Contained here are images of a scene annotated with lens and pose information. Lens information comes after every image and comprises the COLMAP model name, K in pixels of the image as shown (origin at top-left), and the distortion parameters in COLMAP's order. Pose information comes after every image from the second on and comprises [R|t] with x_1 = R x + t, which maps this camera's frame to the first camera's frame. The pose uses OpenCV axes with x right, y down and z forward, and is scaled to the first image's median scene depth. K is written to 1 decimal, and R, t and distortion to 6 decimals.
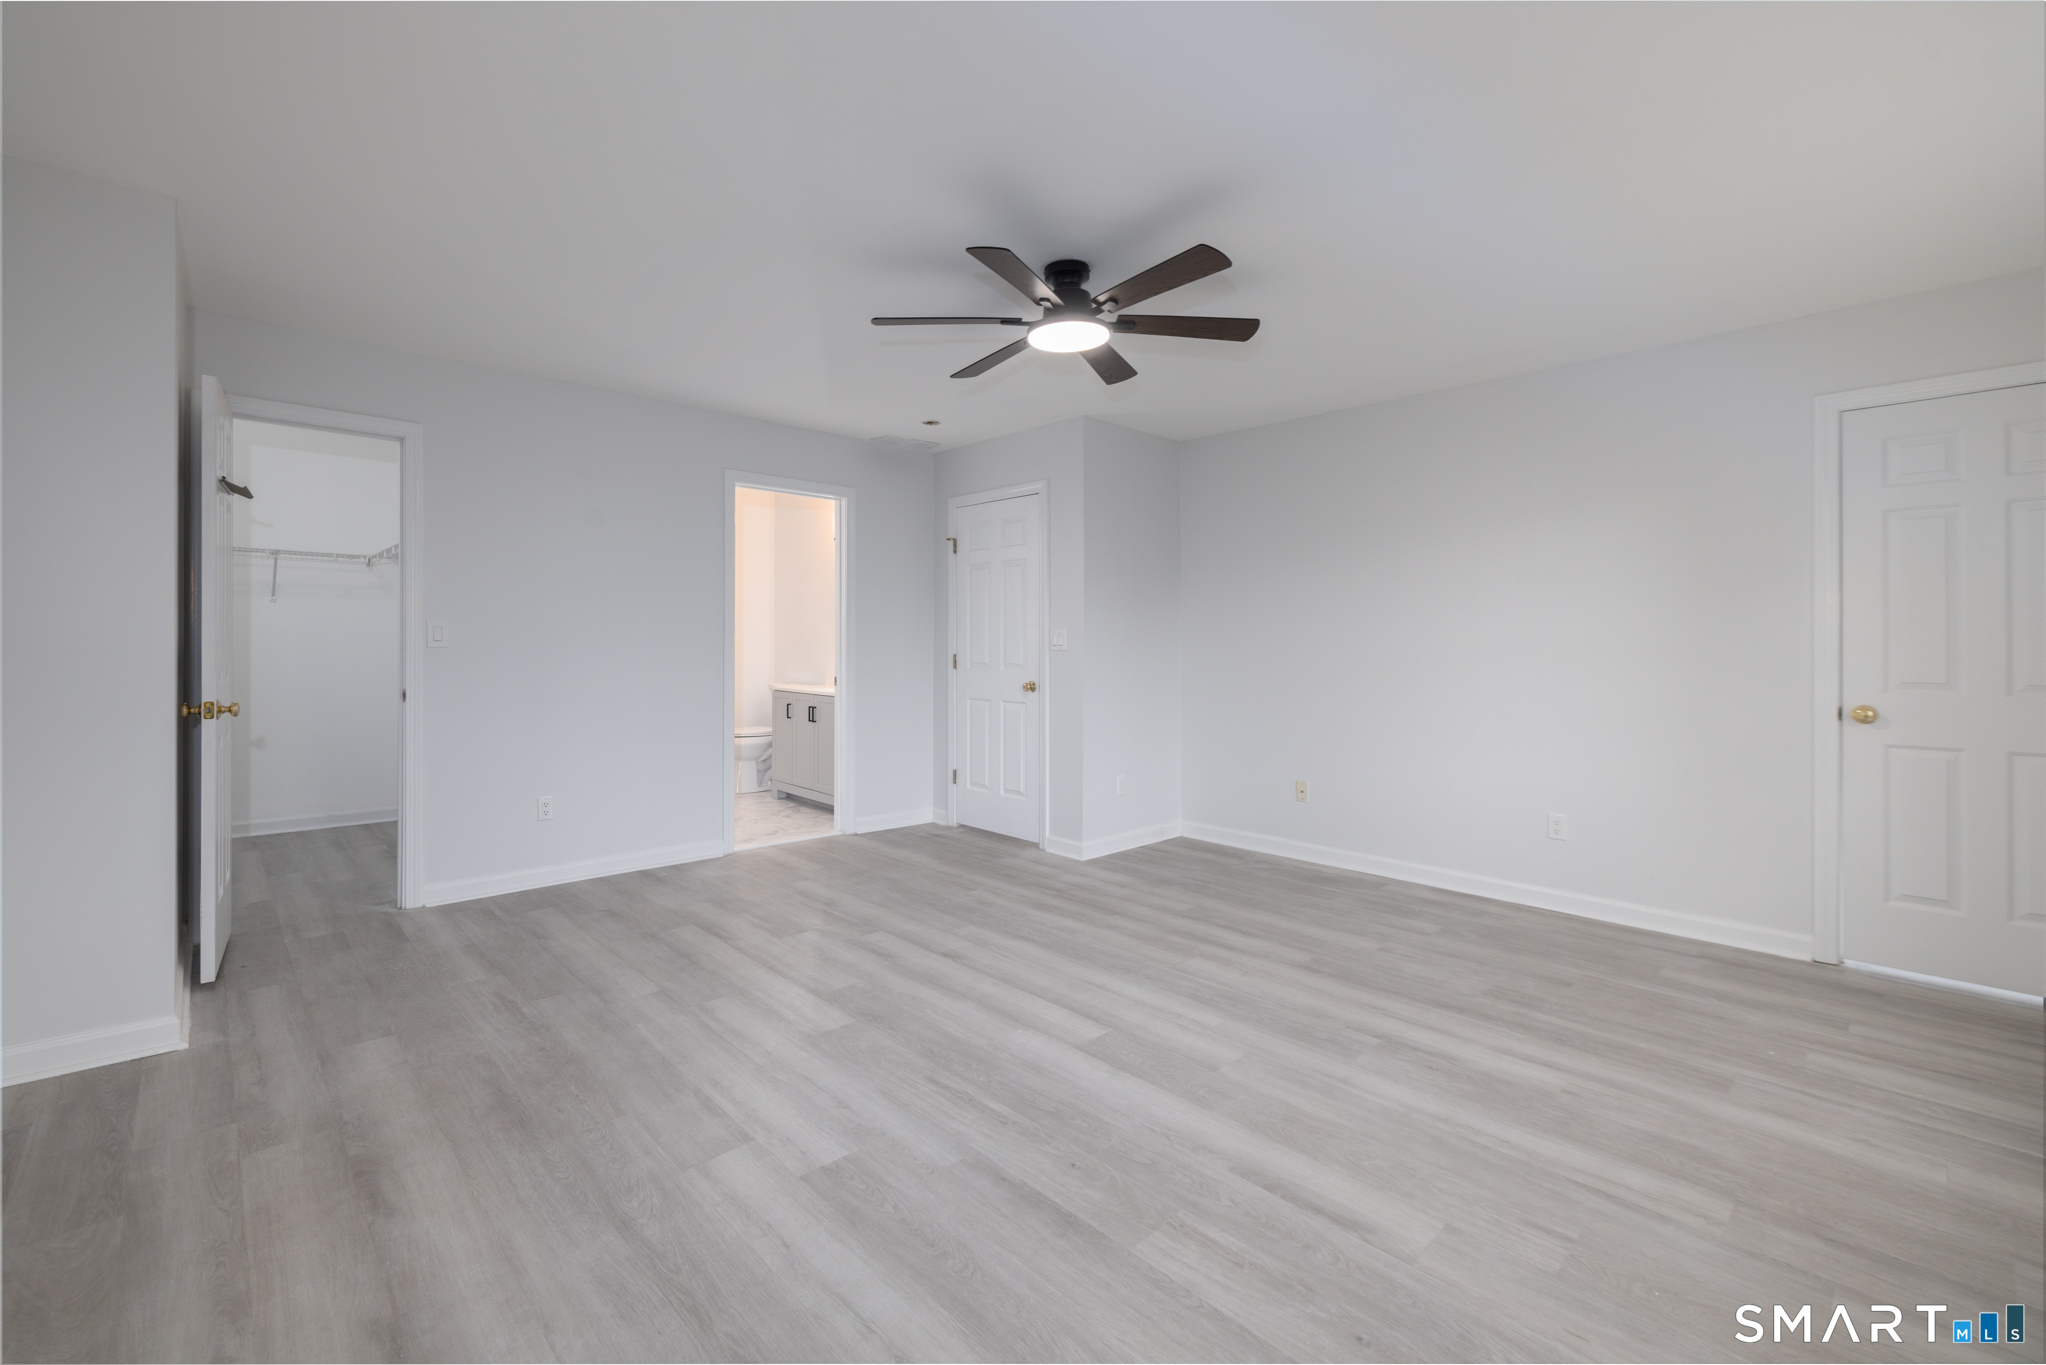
lens RADIAL K [[885.0, 0, 996.3], [0, 885.0, 650.1], [0, 0, 1]] dist [0.002770, -0.000238]
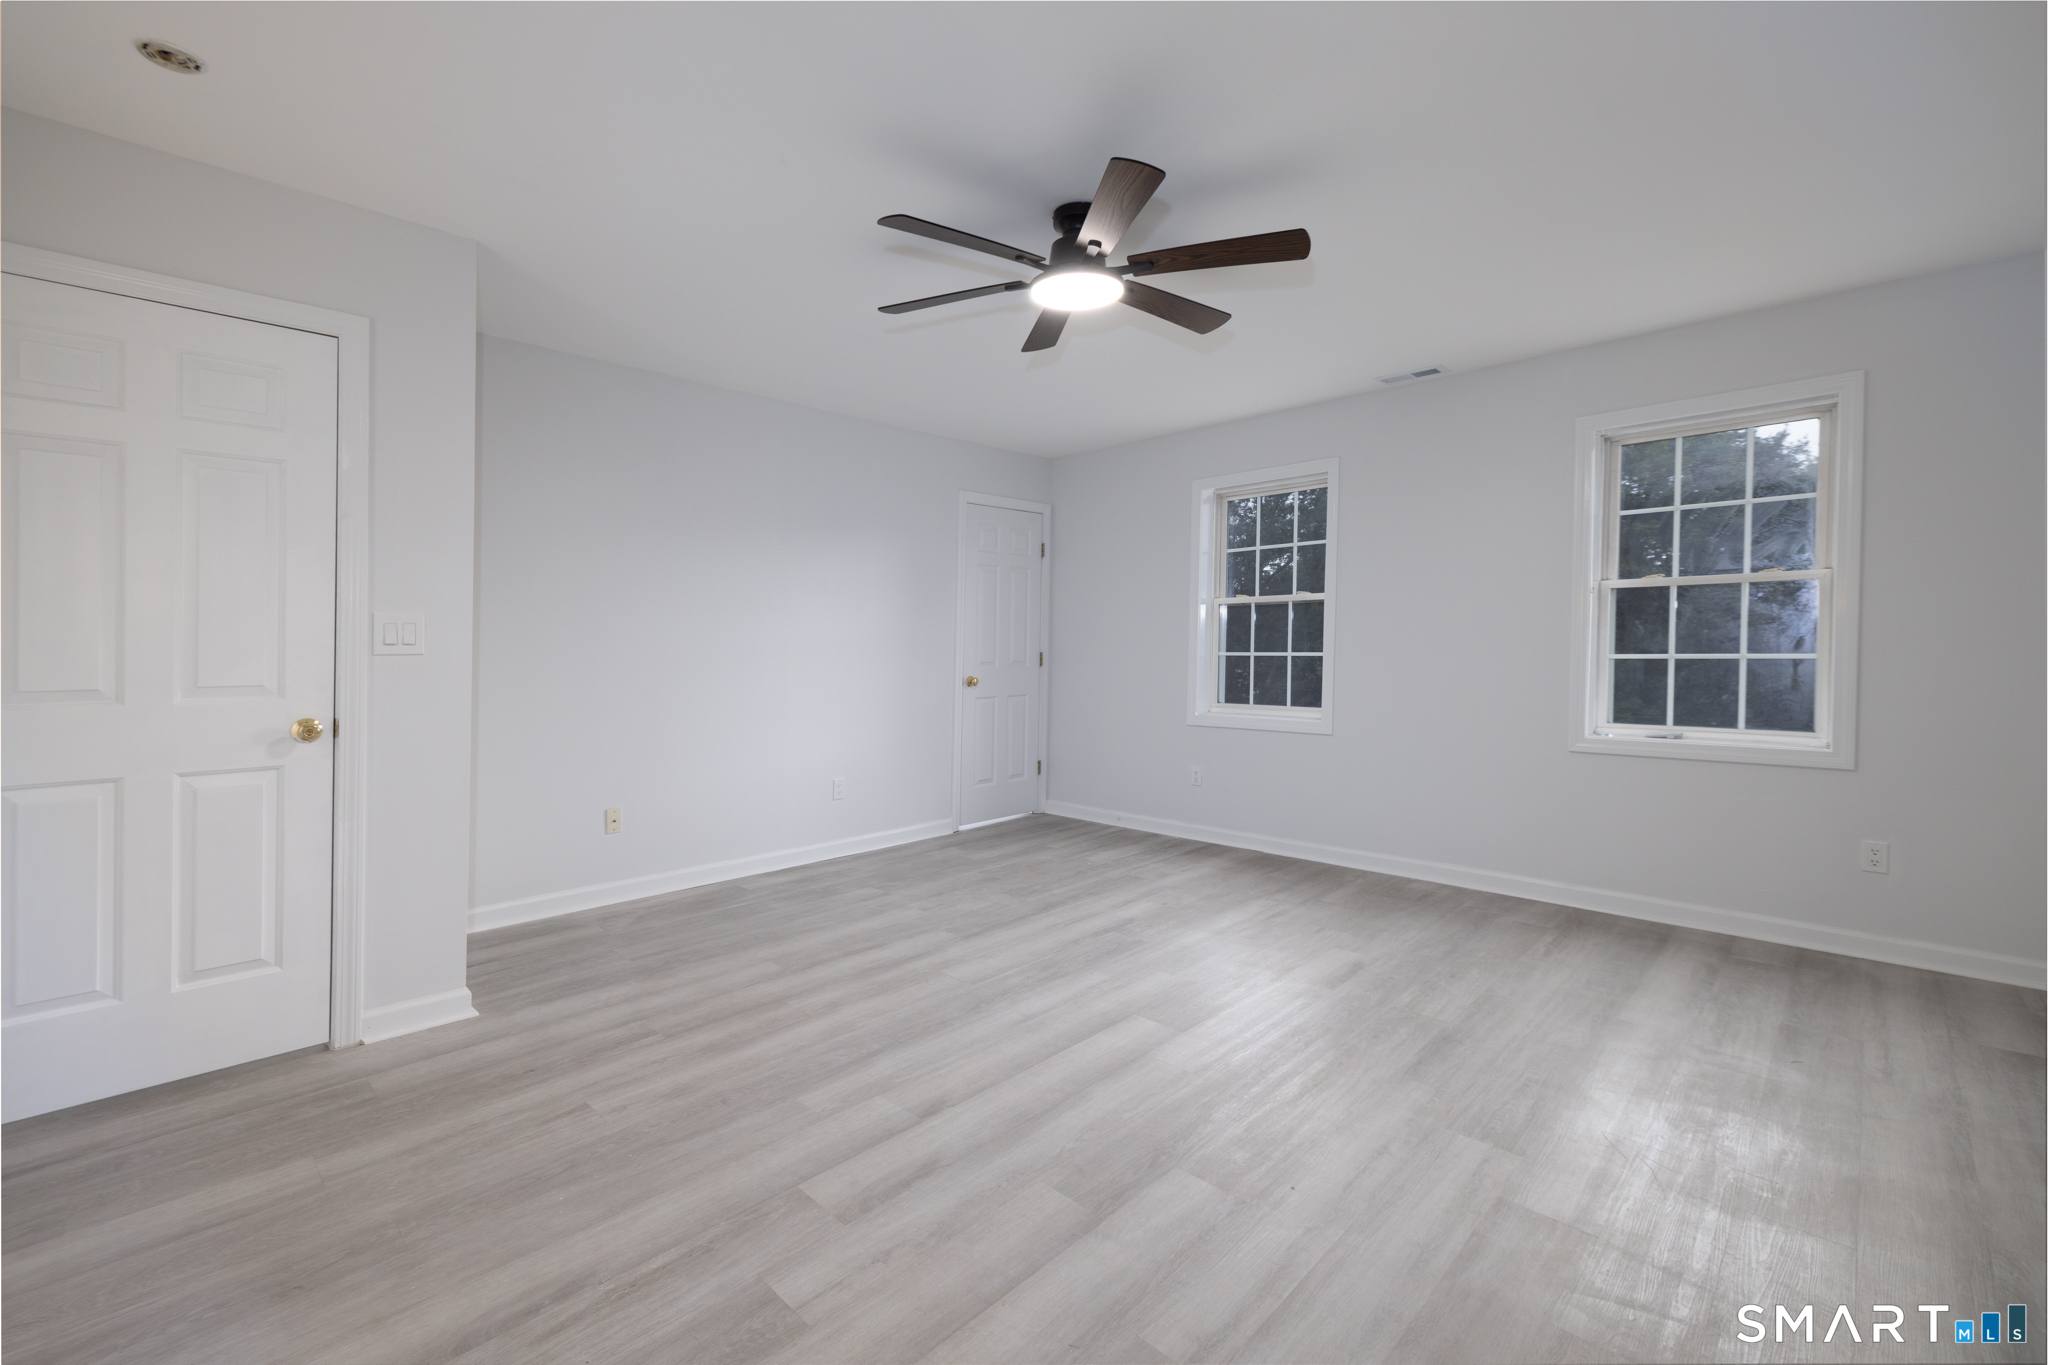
lens RADIAL K [[885.9, 0, 997.3], [0, 885.9, 650.0], [0, 0, 1]] dist [0.002770, -0.000238]
pose [[-0.066044, -0.008198, 0.997783, -0.749448], [0.006797, 0.999939, 0.008666, -0.006385], [-0.997794, 0.007355, -0.065984, 1.035672]]
